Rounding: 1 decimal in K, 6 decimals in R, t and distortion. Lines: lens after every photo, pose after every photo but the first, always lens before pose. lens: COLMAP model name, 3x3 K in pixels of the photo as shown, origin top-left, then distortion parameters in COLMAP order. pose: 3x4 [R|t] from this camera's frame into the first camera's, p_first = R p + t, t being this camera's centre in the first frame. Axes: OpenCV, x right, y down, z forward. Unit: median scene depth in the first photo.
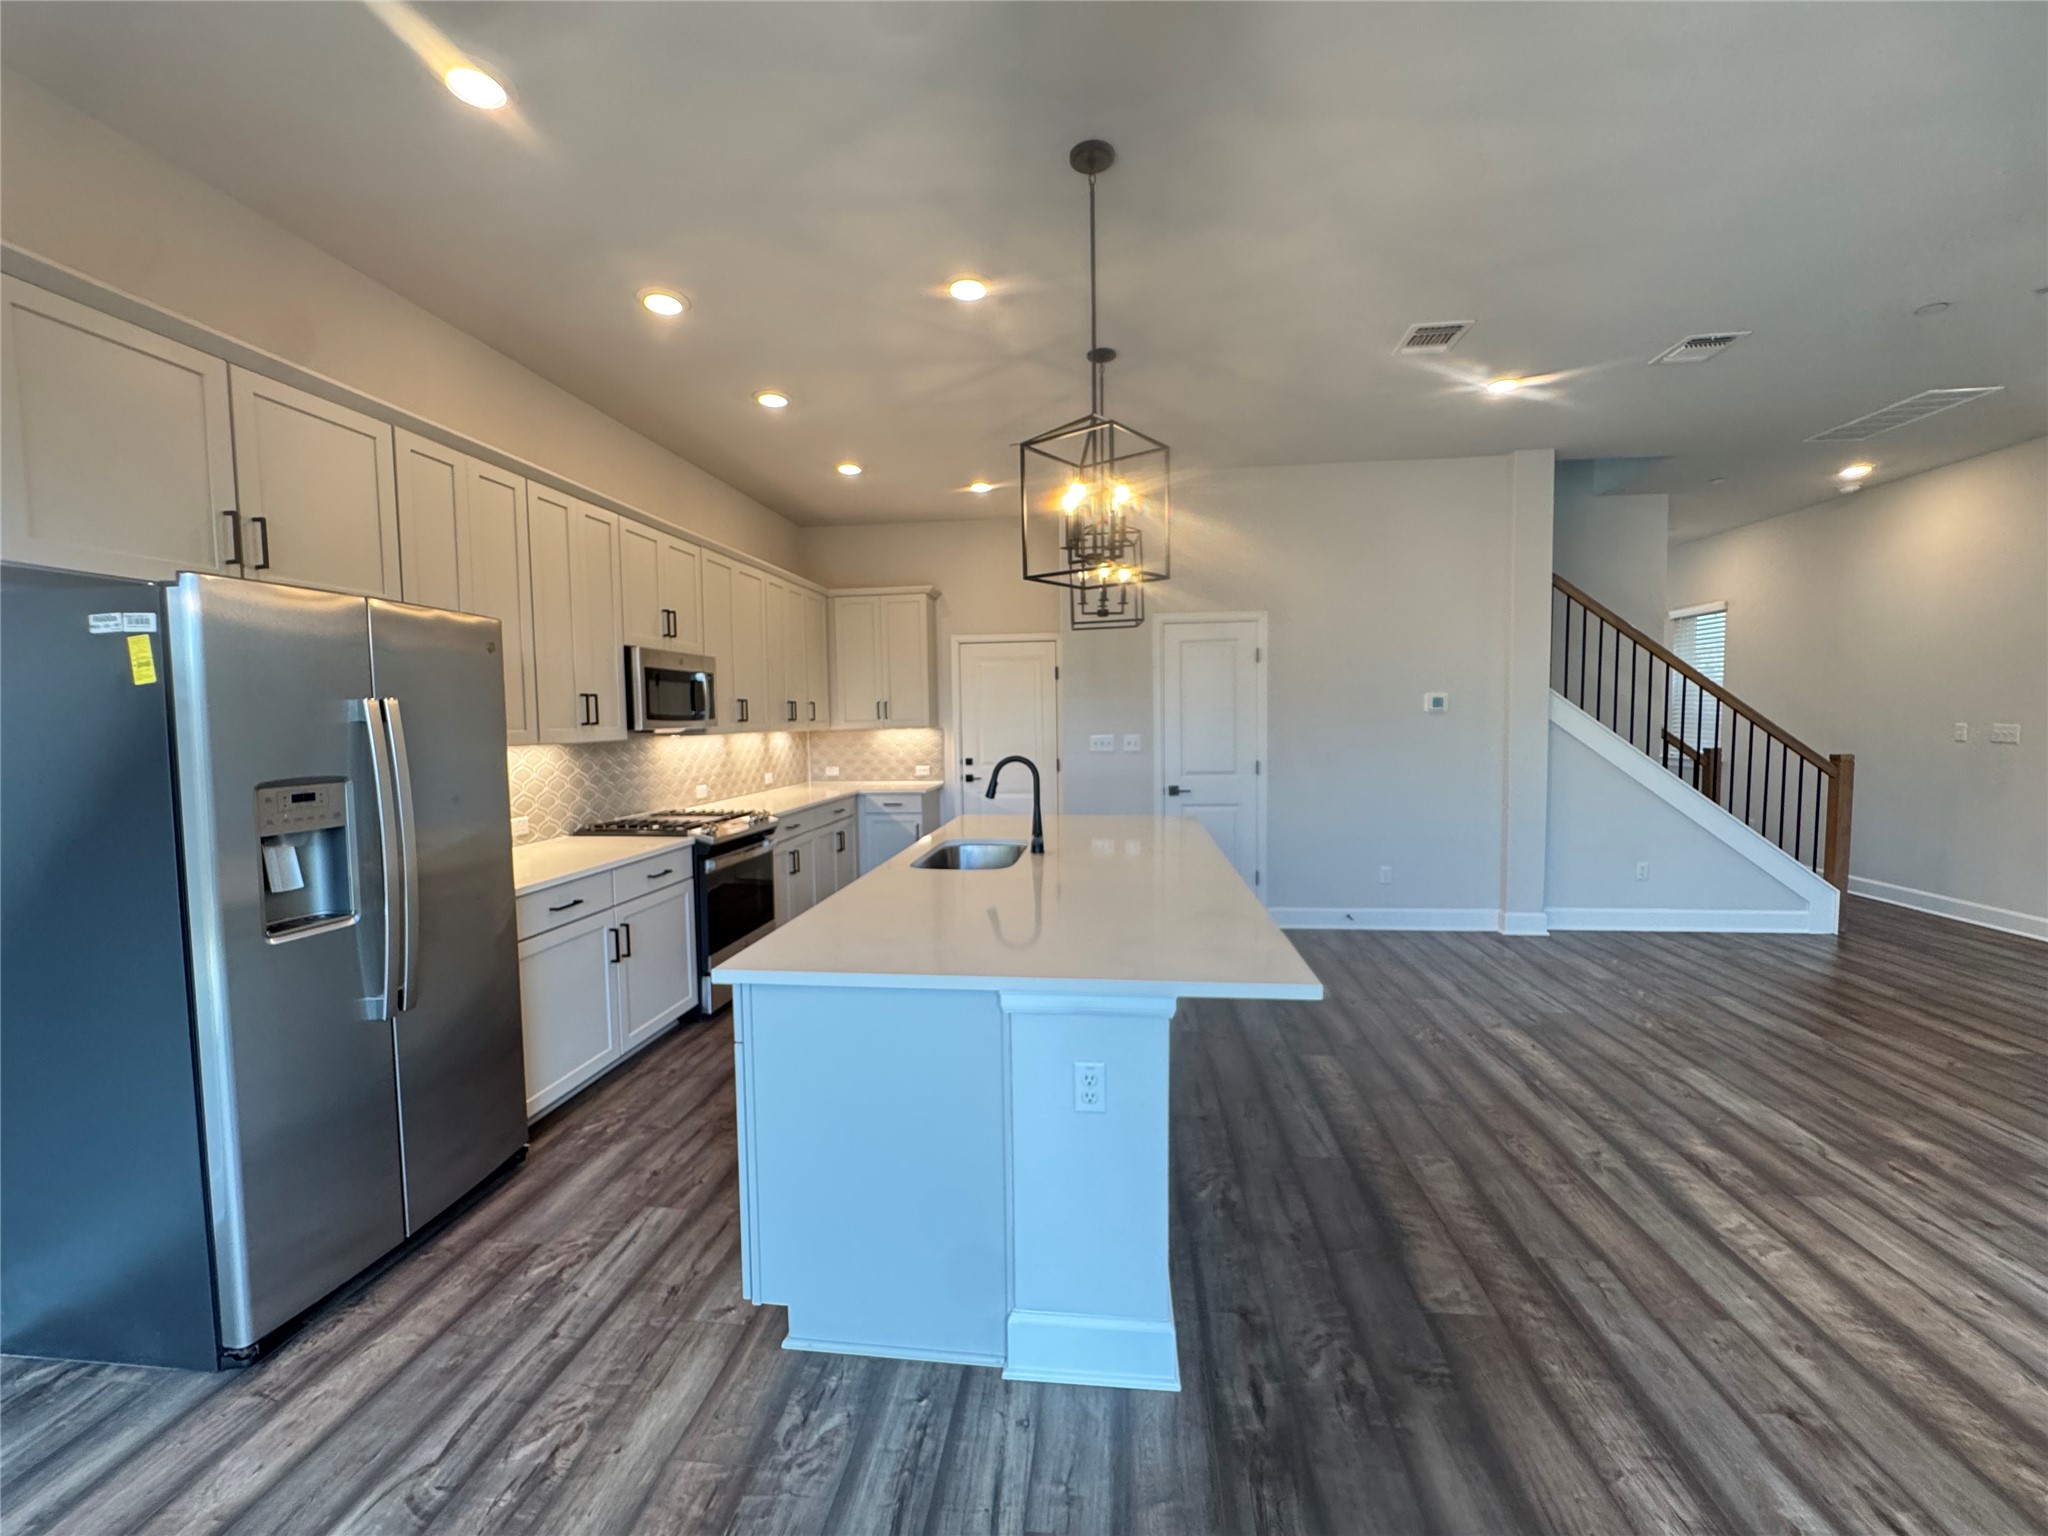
lens RADIAL K [[824.4, 0, 1028.3], [0, 824.4, 767.8], [0, 0, 1]] dist [-0.003824, 0.000555]
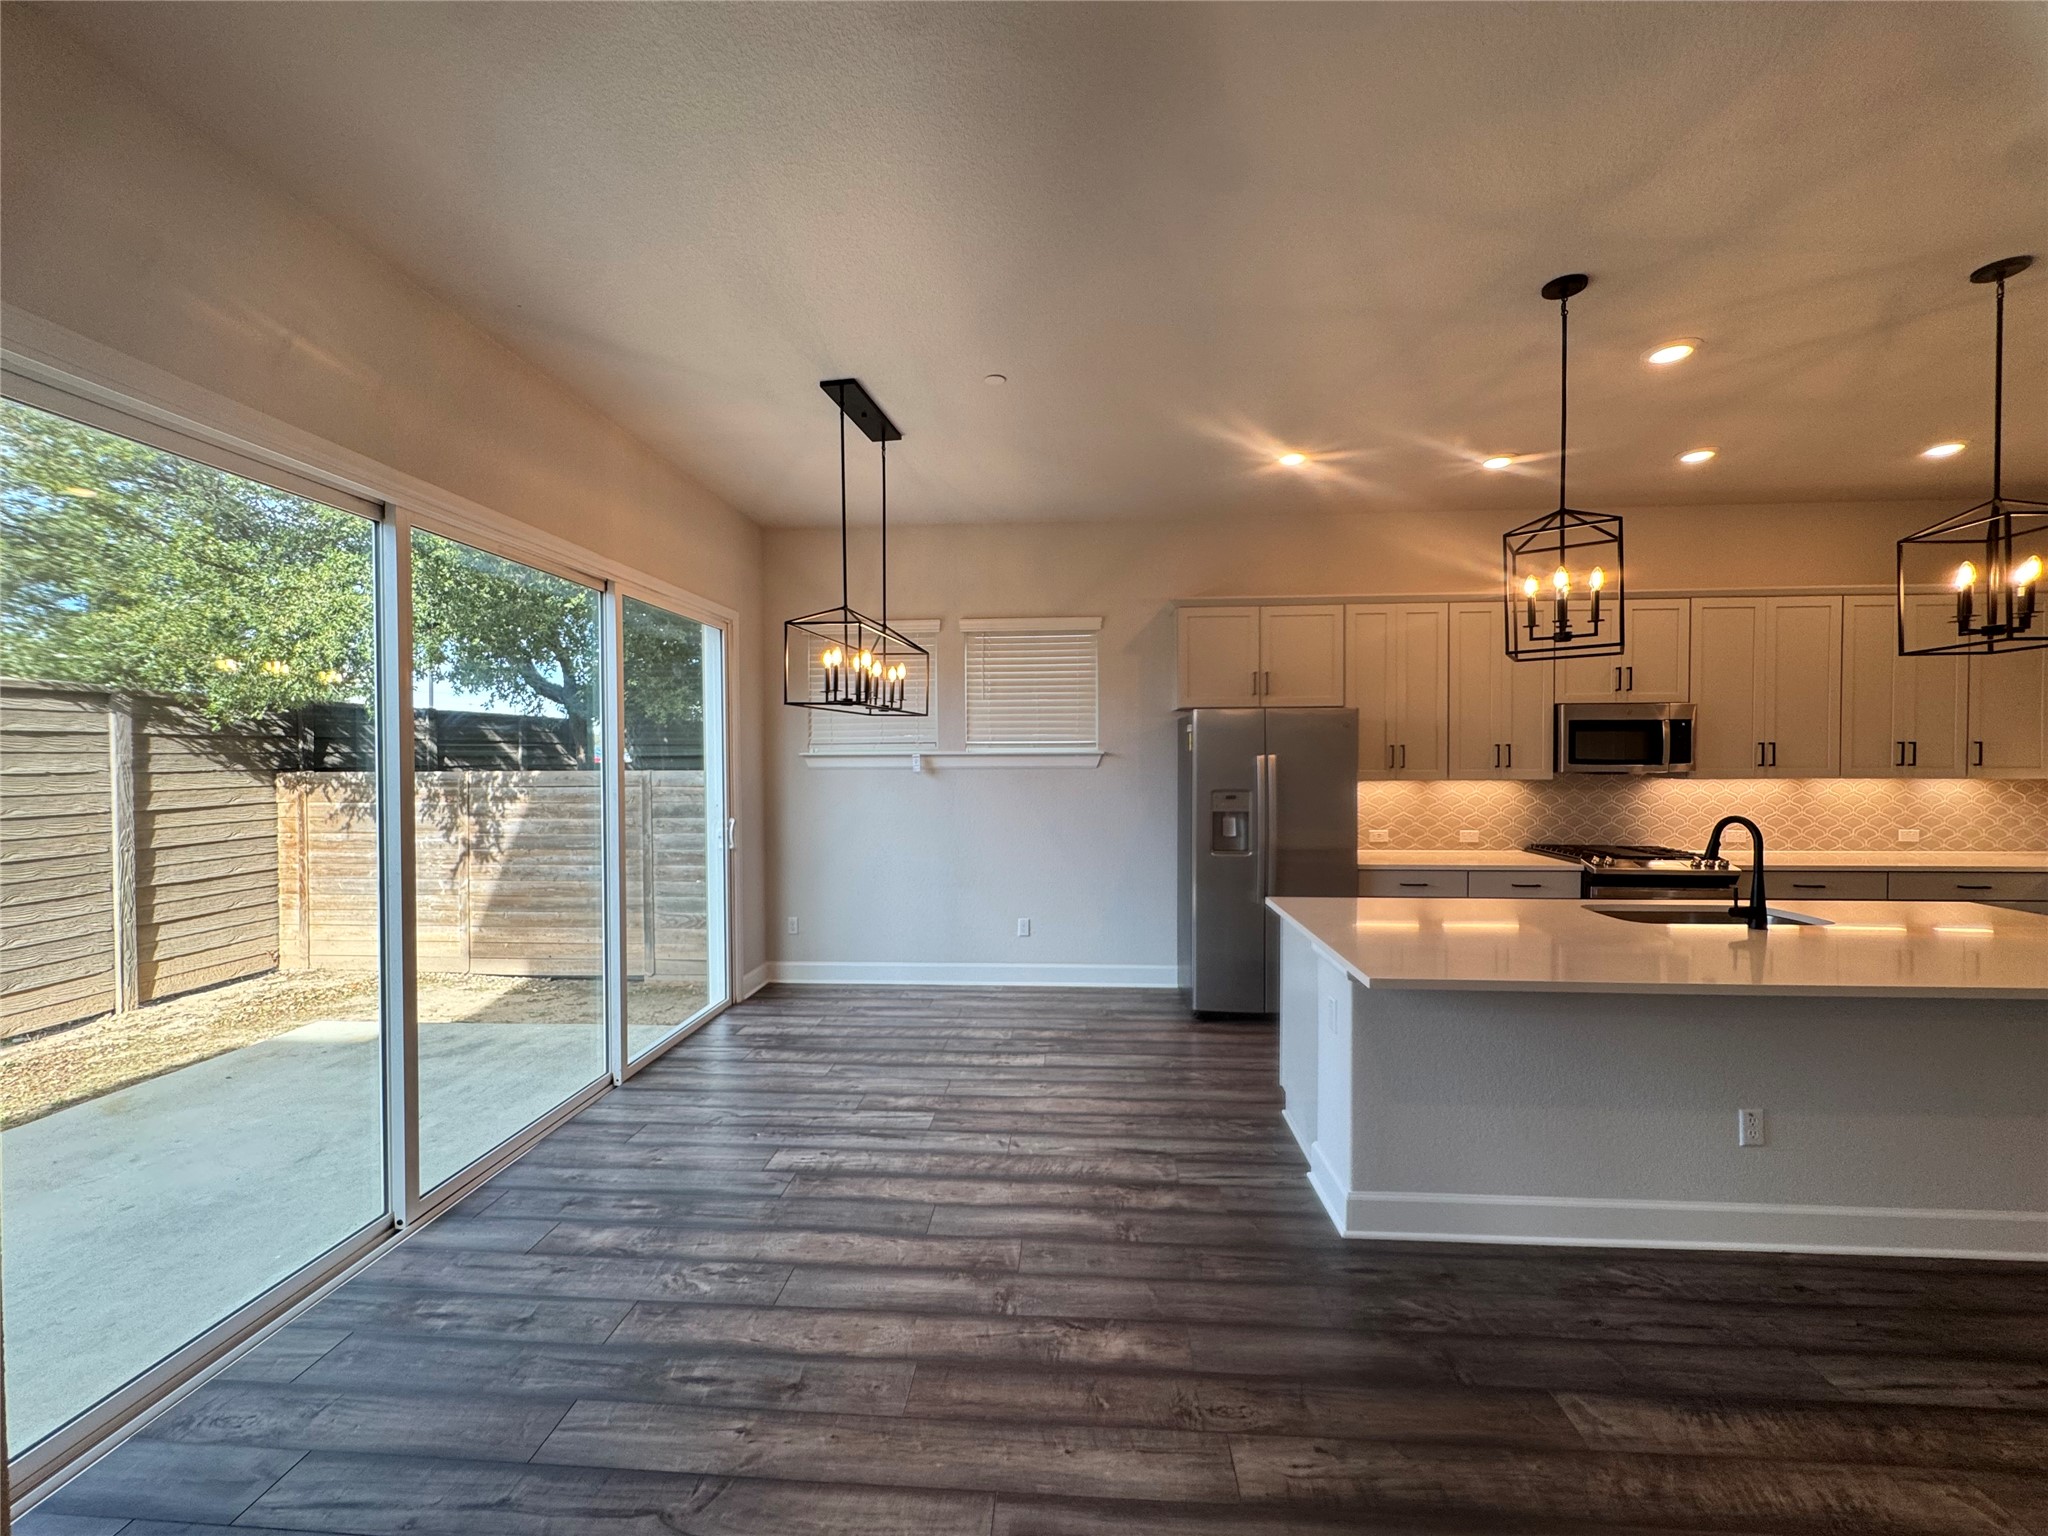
lens RADIAL K [[824.4, 0, 1021.6], [0, 824.4, 769.8], [0, 0, 1]] dist [-0.003824, 0.000555]
pose [[0.041662, 0.032172, -0.998614, 0.880679], [-0.058900, 0.997822, 0.029690, -0.046472], [0.997394, 0.057581, 0.043466, 0.176144]]
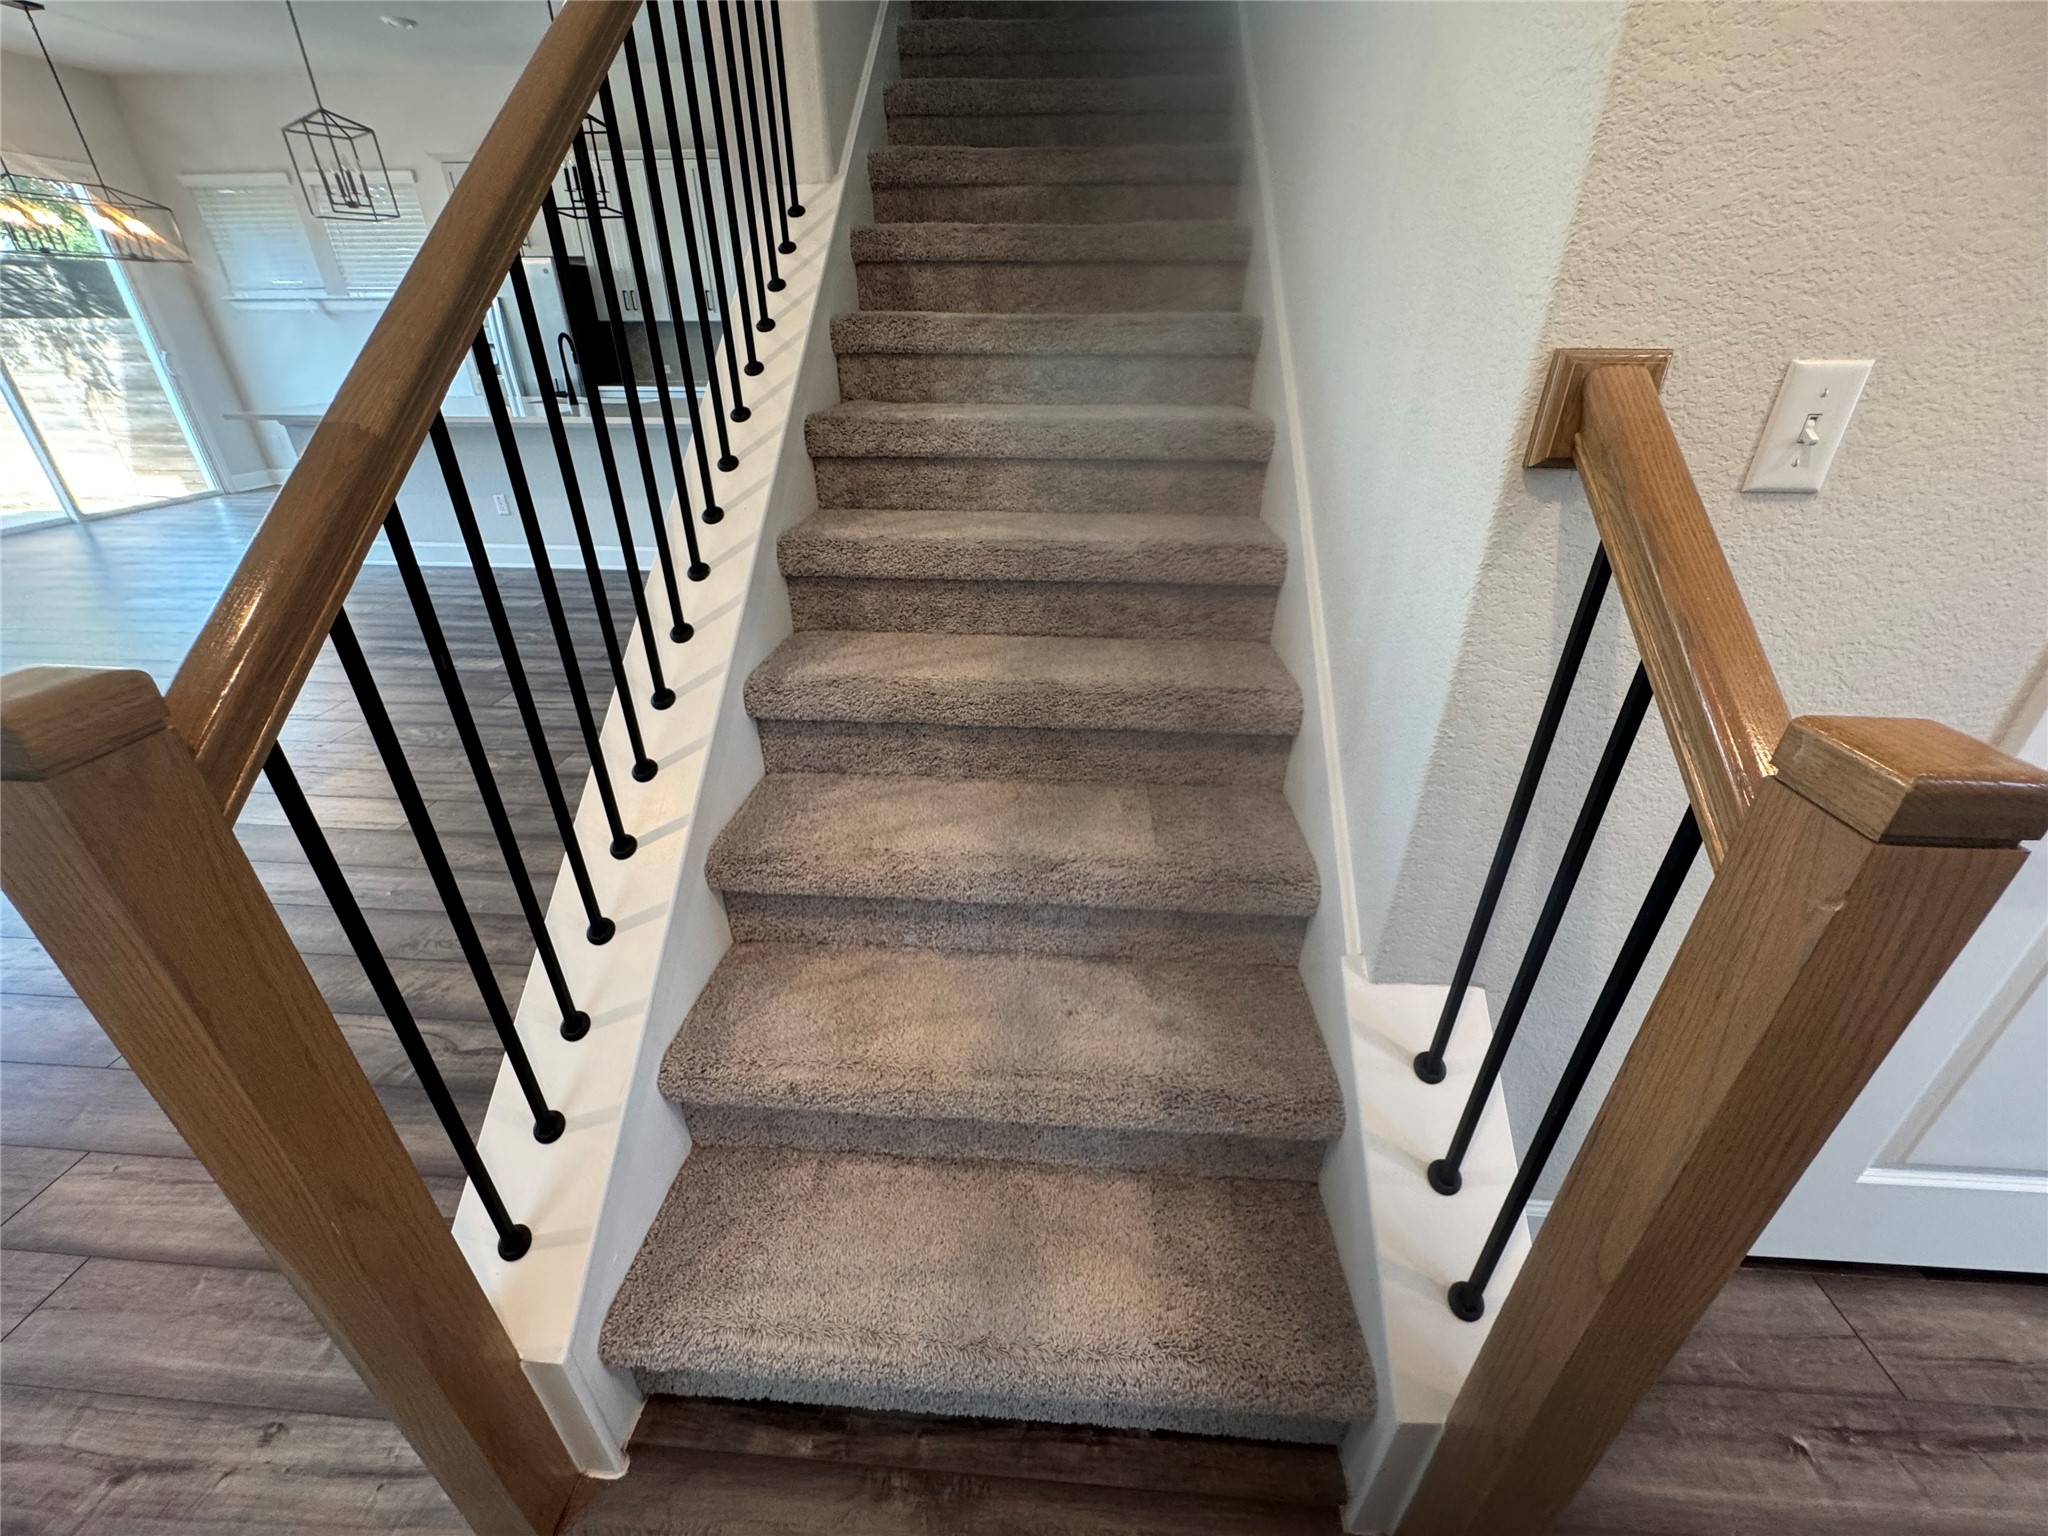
lens RADIAL K [[824.4, 0, 1016.9], [0, 824.4, 763.4], [0, 0, 1]] dist [-0.003824, 0.000555]
pose [[0.038979, 0.484134, -0.874125, 1.757289], [-0.064726, 0.874176, 0.481276, -0.106252], [0.997142, 0.037819, 0.065410, 1.806991]]
